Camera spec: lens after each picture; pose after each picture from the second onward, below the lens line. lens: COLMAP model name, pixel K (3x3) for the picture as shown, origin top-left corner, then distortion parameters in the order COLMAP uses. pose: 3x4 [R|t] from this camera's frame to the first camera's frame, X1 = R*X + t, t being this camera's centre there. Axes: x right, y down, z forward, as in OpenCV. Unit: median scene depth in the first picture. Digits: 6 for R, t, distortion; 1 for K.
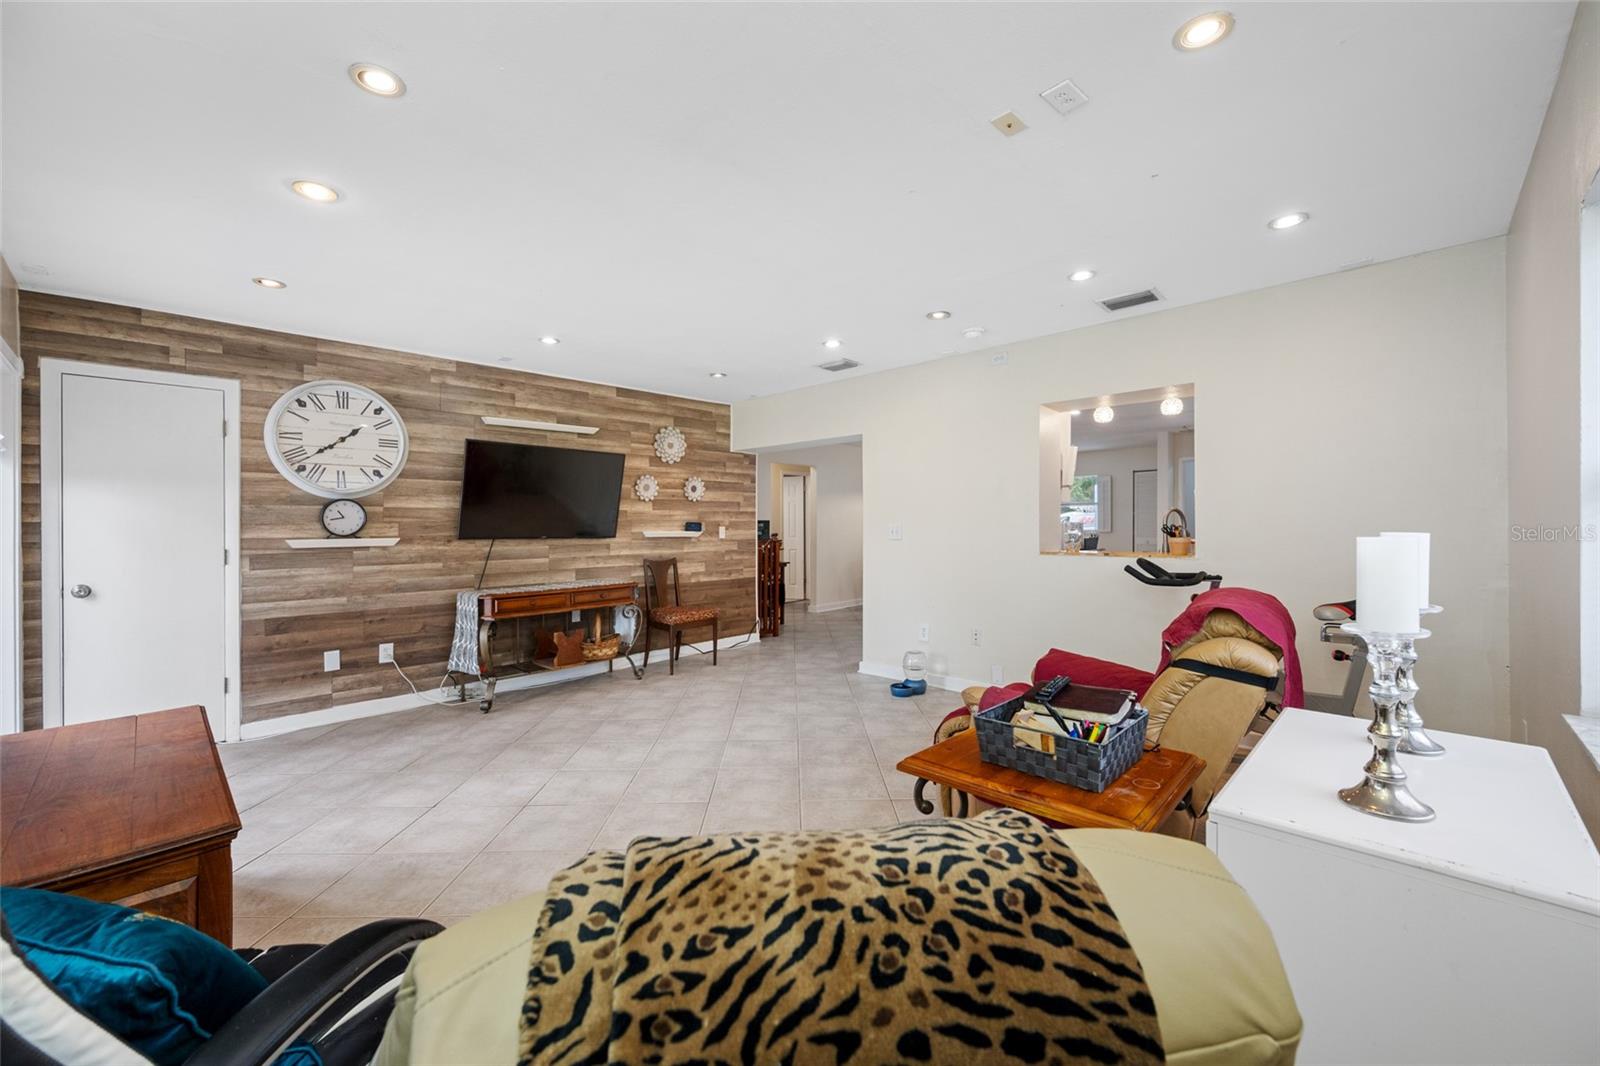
lens RADIAL K [[632.8, 0, 803.0], [0, 632.8, 530.8], [0, 0, 1]] dist [0.002920, 0.000142]
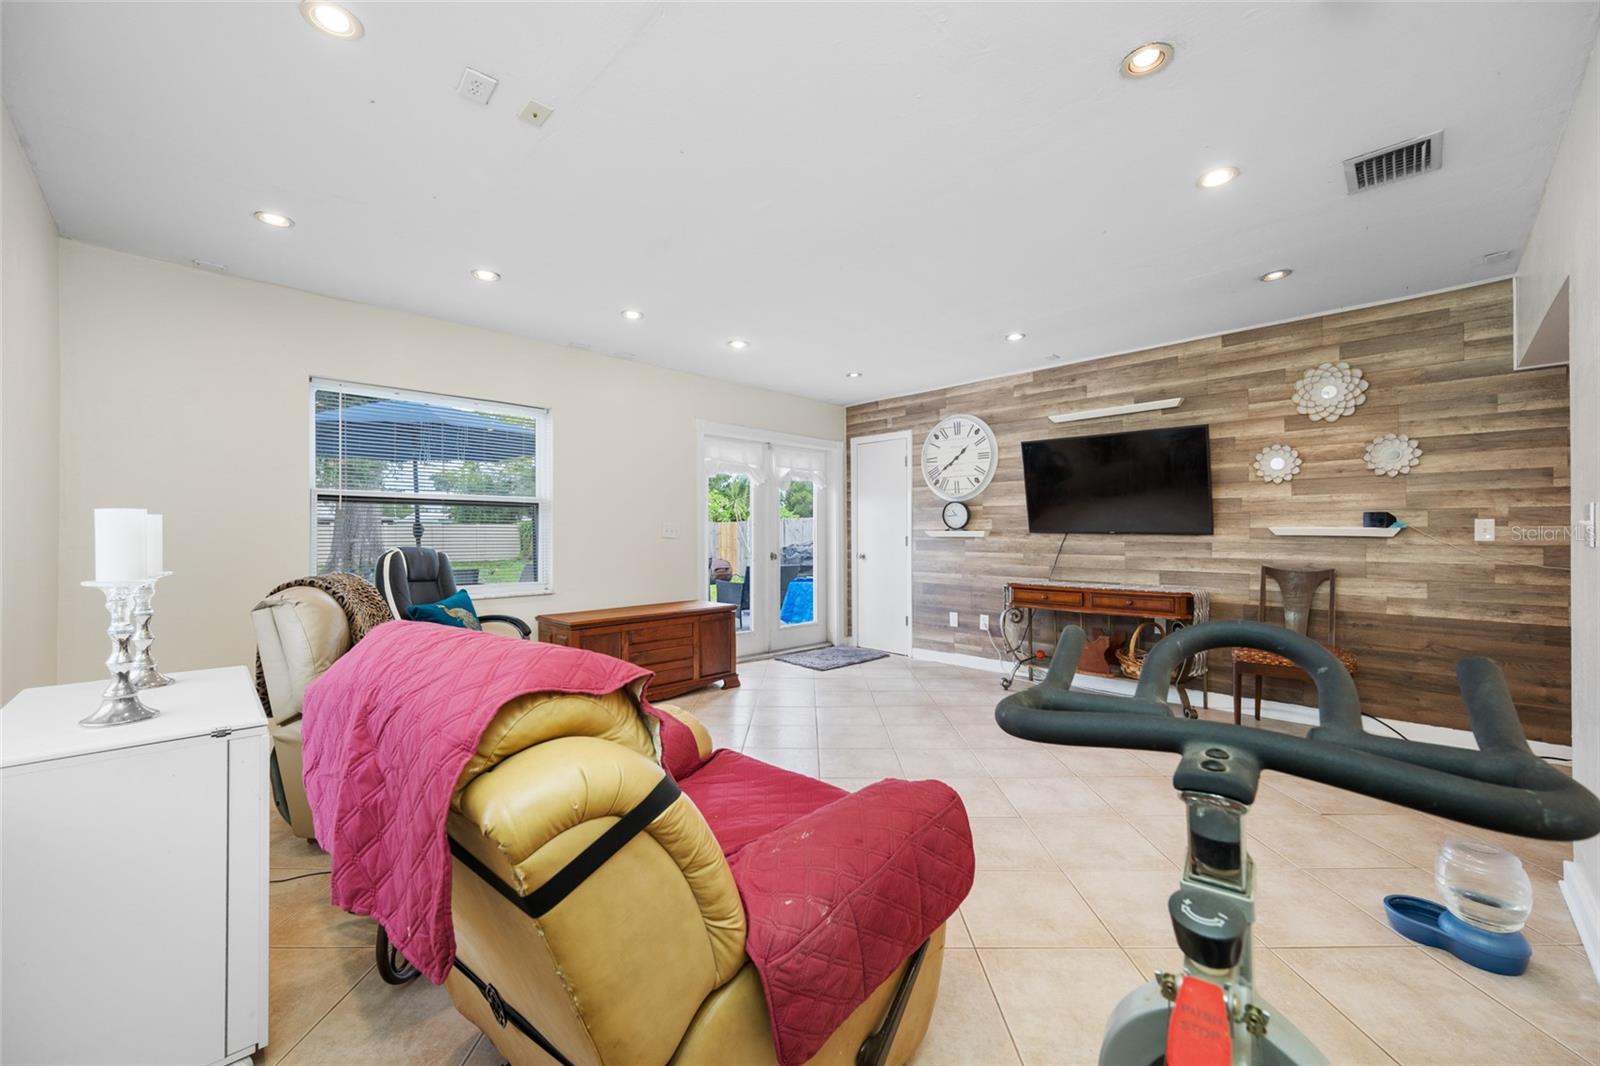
lens RADIAL K [[632.8, 0, 803.0], [0, 632.8, 530.8], [0, 0, 1]] dist [0.002920, 0.000142]
pose [[-0.021813, 0.003420, -0.999756, 0.589773], [-0.009869, 0.999945, 0.003636, 0.010071], [0.999713, 0.009946, -0.021778, 0.649840]]
